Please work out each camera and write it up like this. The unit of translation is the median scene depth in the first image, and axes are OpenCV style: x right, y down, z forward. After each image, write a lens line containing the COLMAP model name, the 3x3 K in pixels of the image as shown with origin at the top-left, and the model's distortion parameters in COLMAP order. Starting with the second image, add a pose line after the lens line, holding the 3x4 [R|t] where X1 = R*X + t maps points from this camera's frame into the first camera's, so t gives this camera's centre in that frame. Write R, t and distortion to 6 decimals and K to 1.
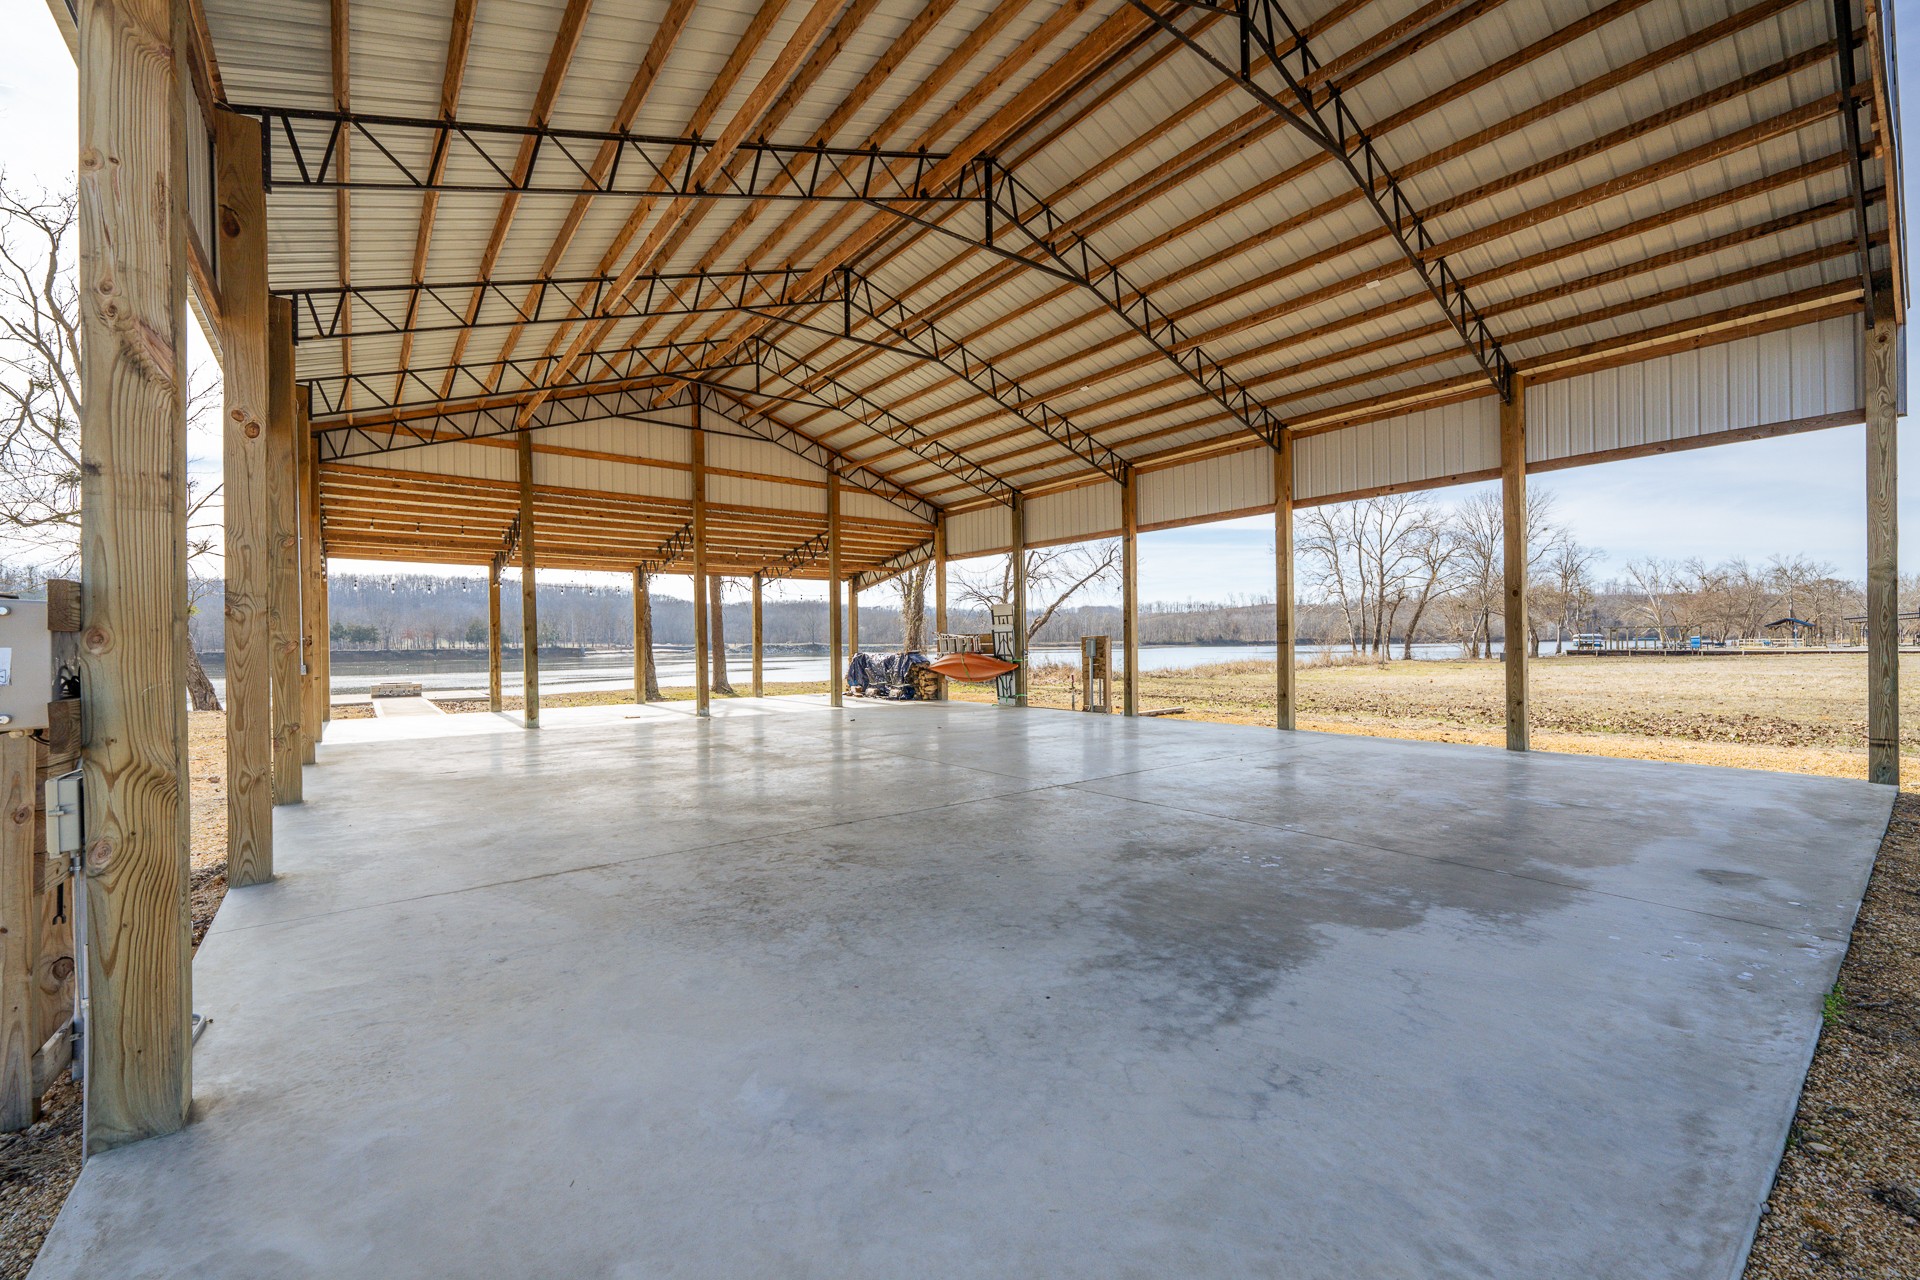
lens RADIAL K [[779.5, 0, 958.7], [0, 779.5, 645.7], [0, 0, 1]] dist [0.003093, -0.000195]
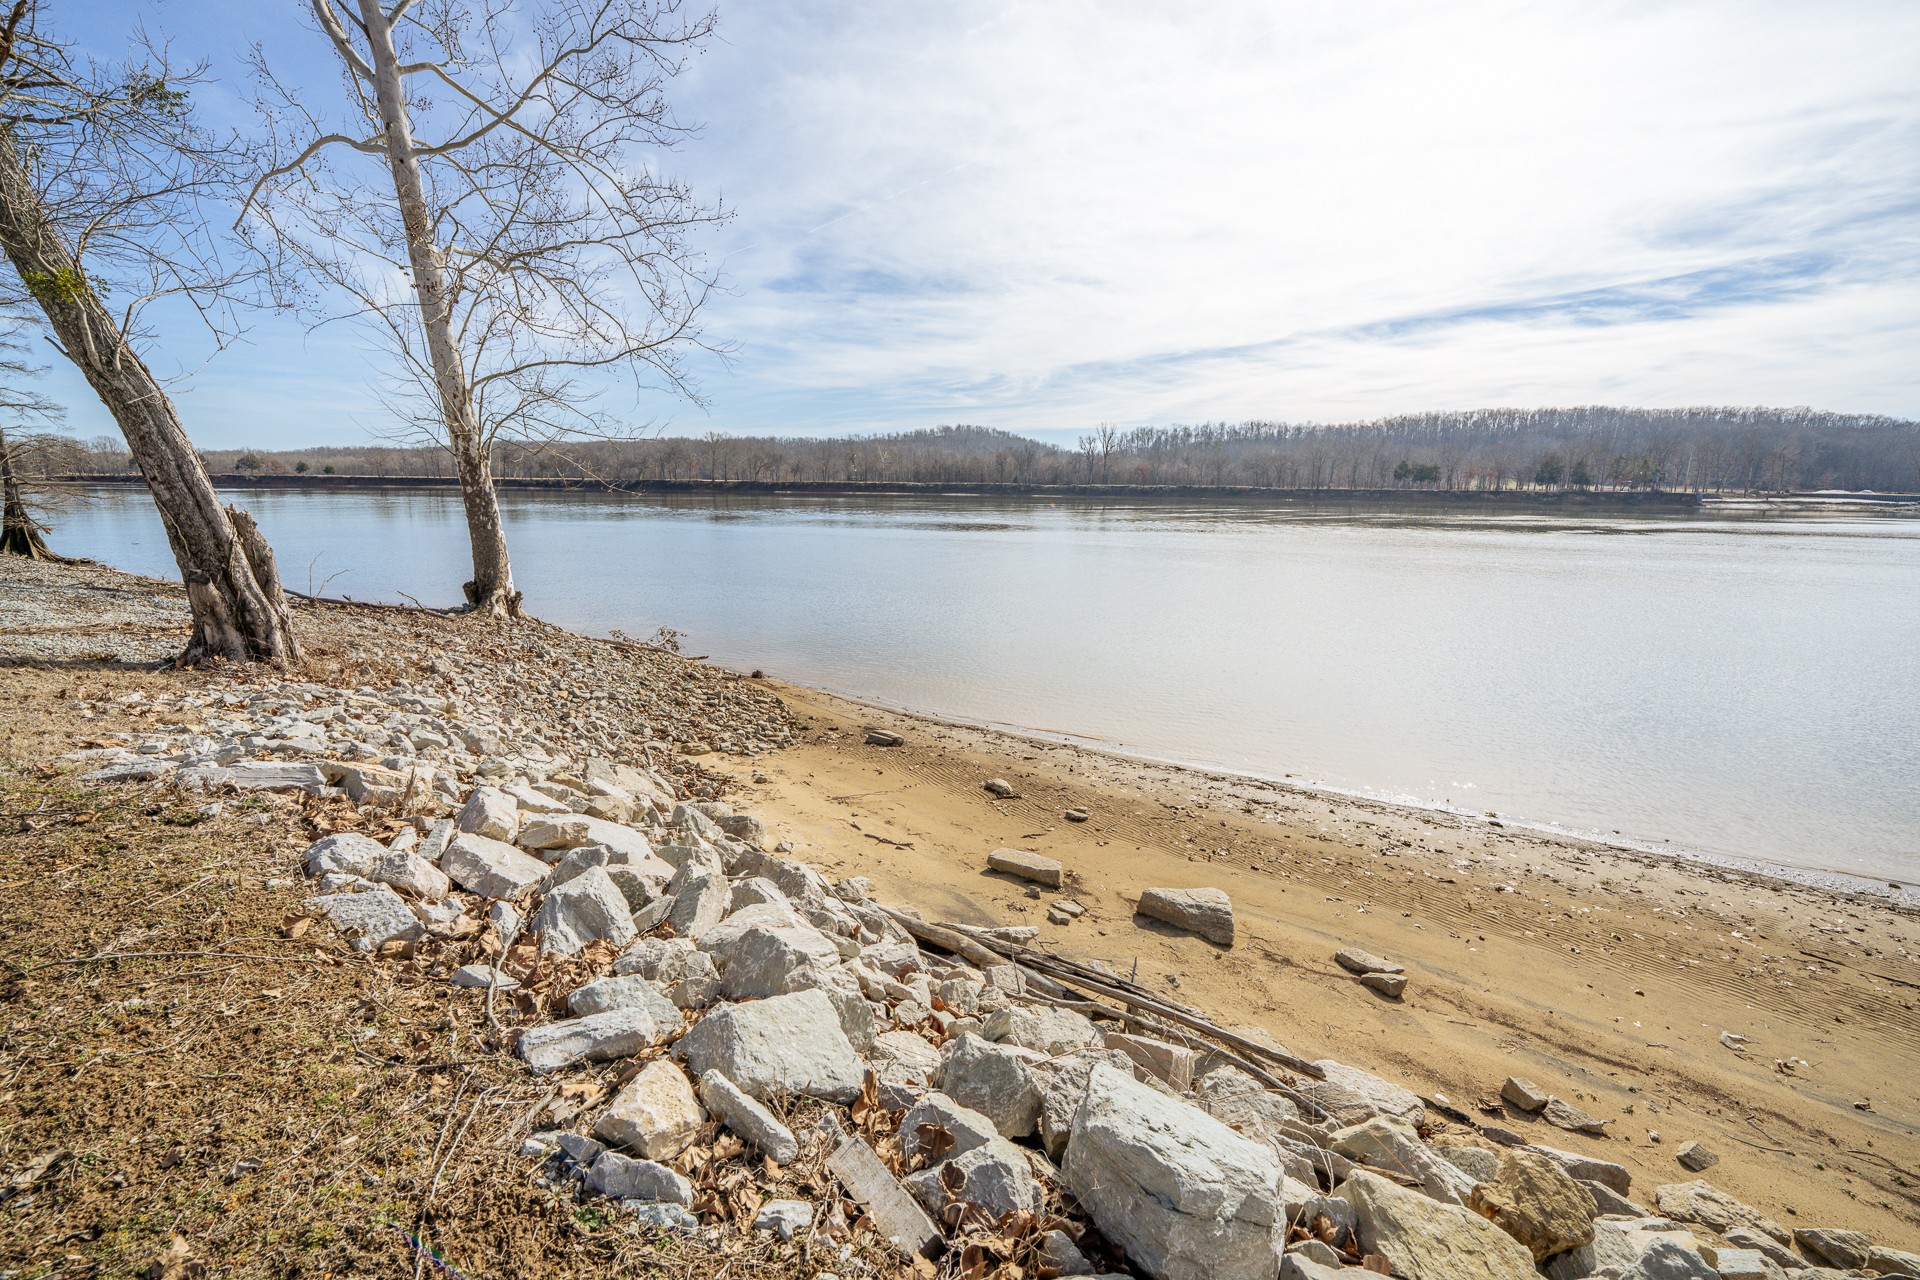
lens RADIAL K [[779.5, 0, 945.3], [0, 779.5, 609.9], [0, 0, 1]] dist [0.003093, -0.000195]
pose [[0.348172, 0.165633, -0.922682, -0.583601], [-0.019248, 0.985322, 0.169615, -0.003153], [0.937233, -0.041295, 0.346250, 1.328695]]
